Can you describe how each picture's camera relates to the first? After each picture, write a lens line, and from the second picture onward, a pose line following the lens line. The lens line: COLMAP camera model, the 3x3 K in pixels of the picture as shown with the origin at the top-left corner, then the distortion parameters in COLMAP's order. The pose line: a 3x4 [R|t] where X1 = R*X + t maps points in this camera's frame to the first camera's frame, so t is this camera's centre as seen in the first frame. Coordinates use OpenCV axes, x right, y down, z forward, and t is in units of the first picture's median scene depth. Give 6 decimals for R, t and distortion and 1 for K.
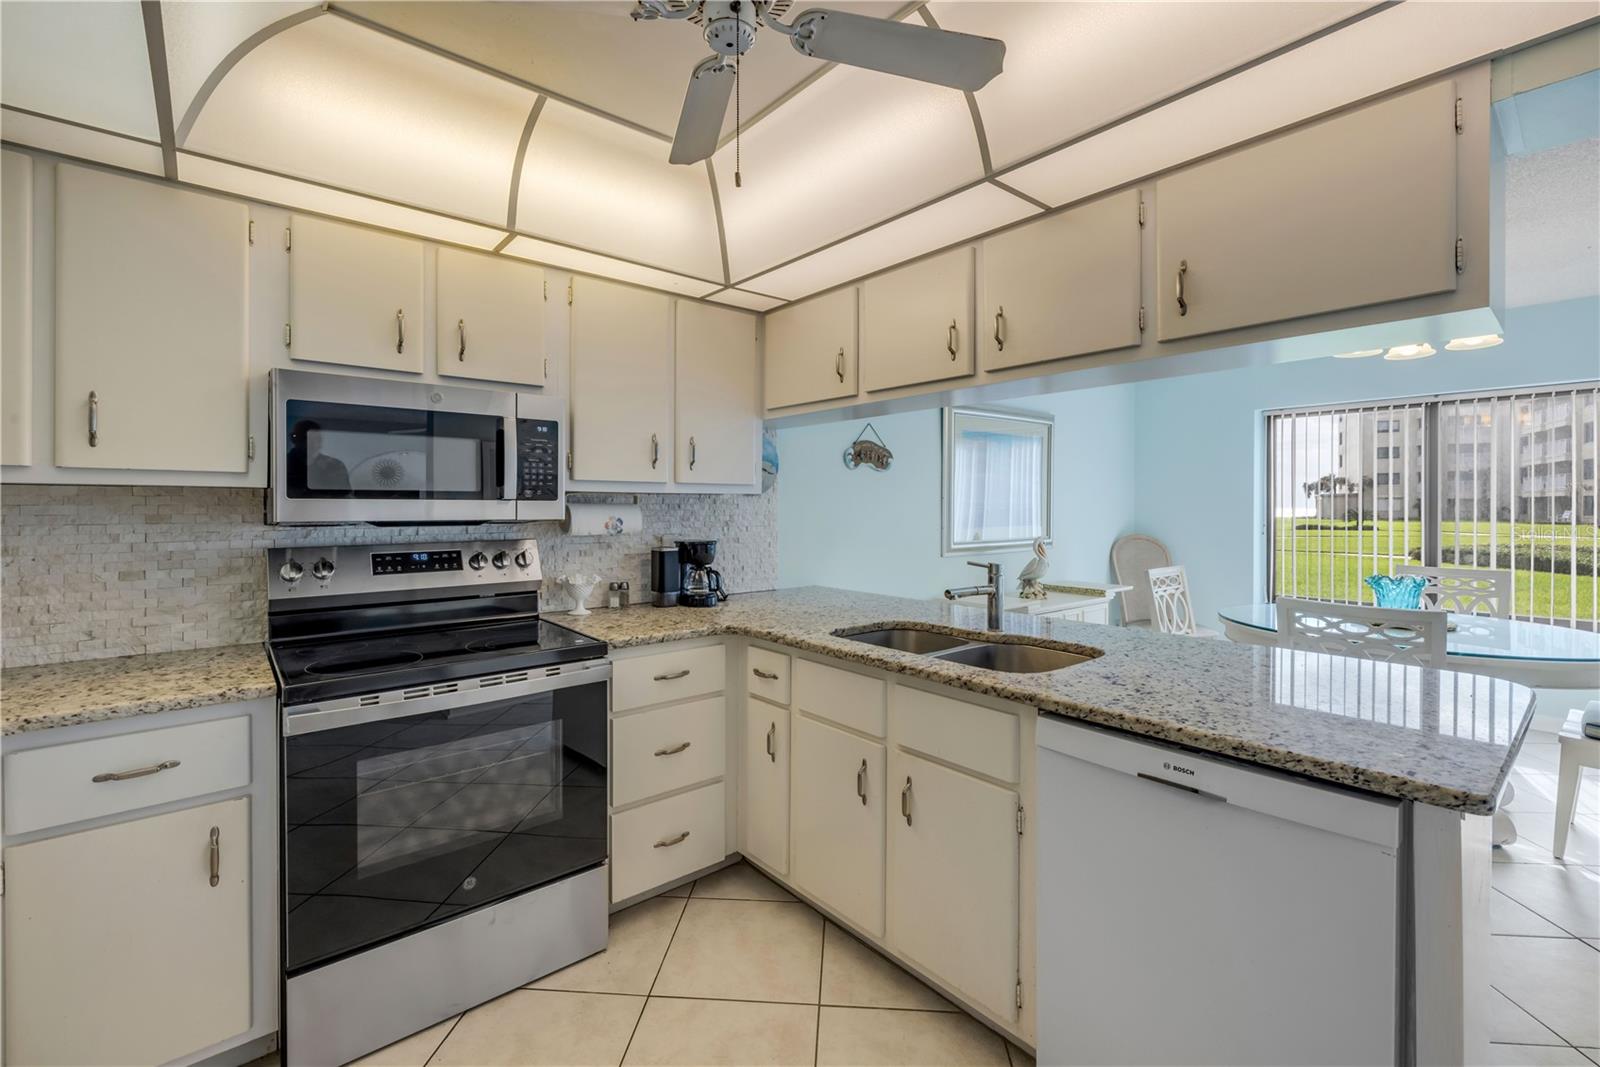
lens RADIAL K [[683.7, 0, 798.4], [0, 683.7, 511.0], [0, 0, 1]] dist [0.000790, 0.000195]
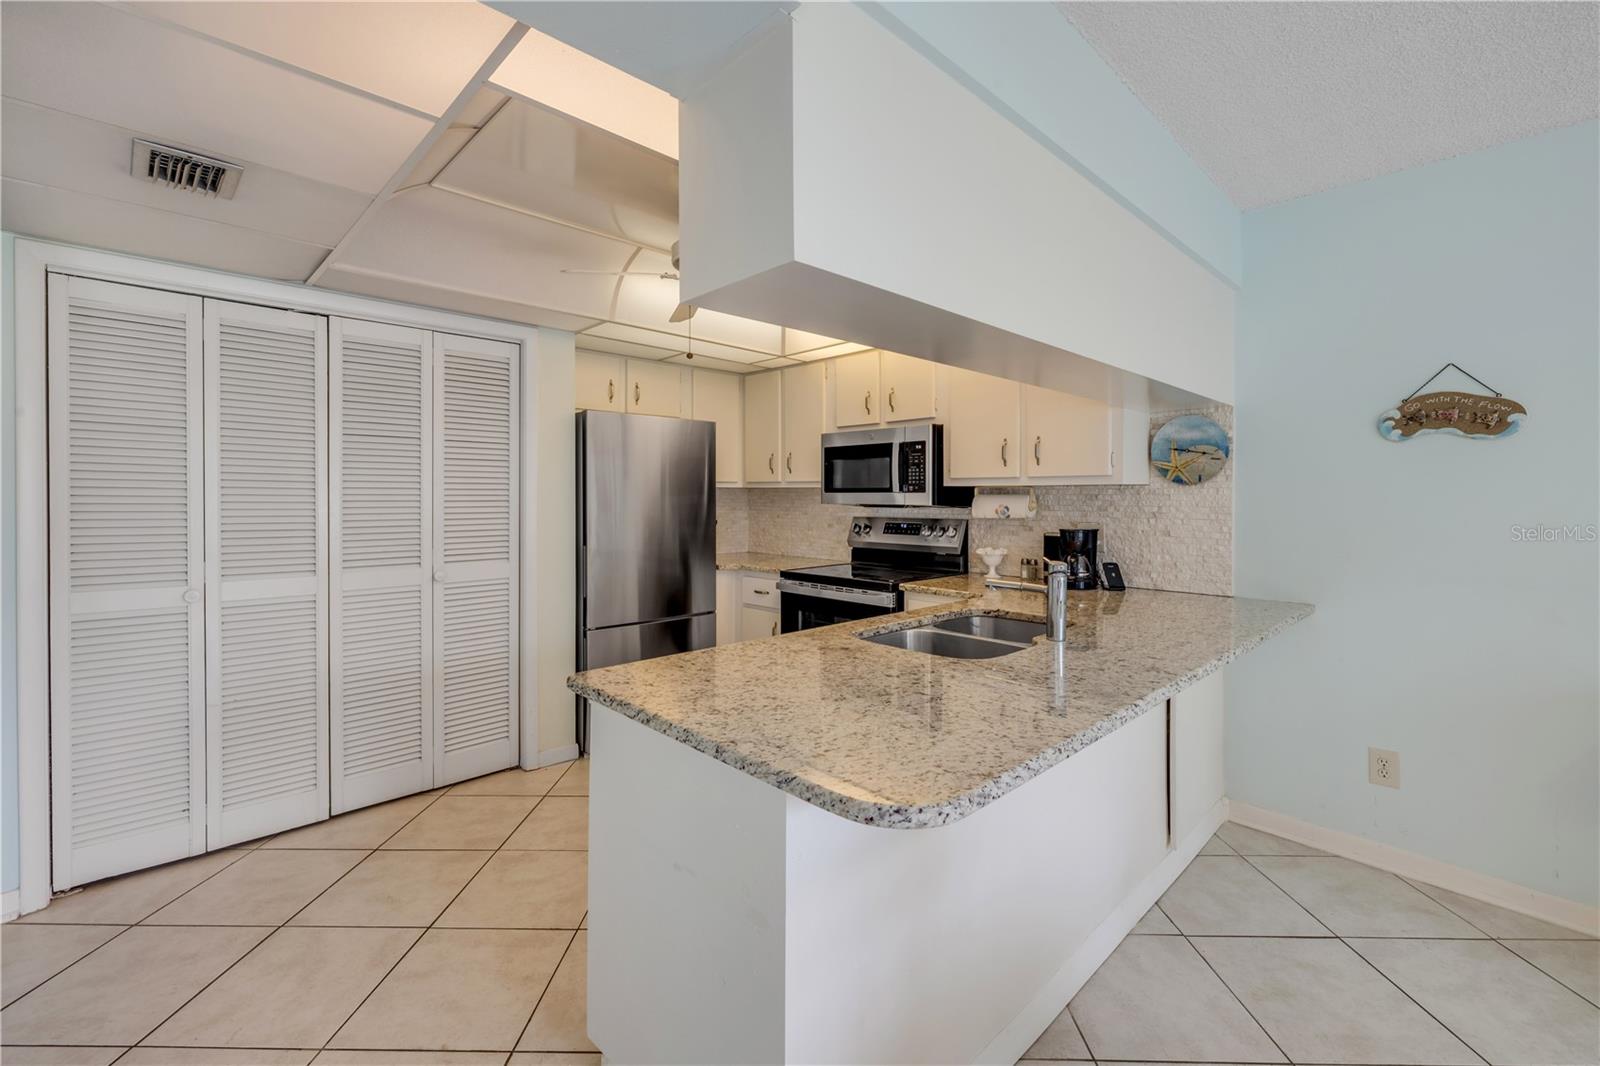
lens RADIAL K [[683.7, 0, 781.8], [0, 683.7, 502.2], [0, 0, 1]] dist [0.000790, 0.000195]
pose [[0.046294, 0.010816, -0.998869, 1.148566], [-0.008111, 0.999912, 0.010451, -0.007528], [0.998895, 0.007618, 0.046378, 0.611988]]
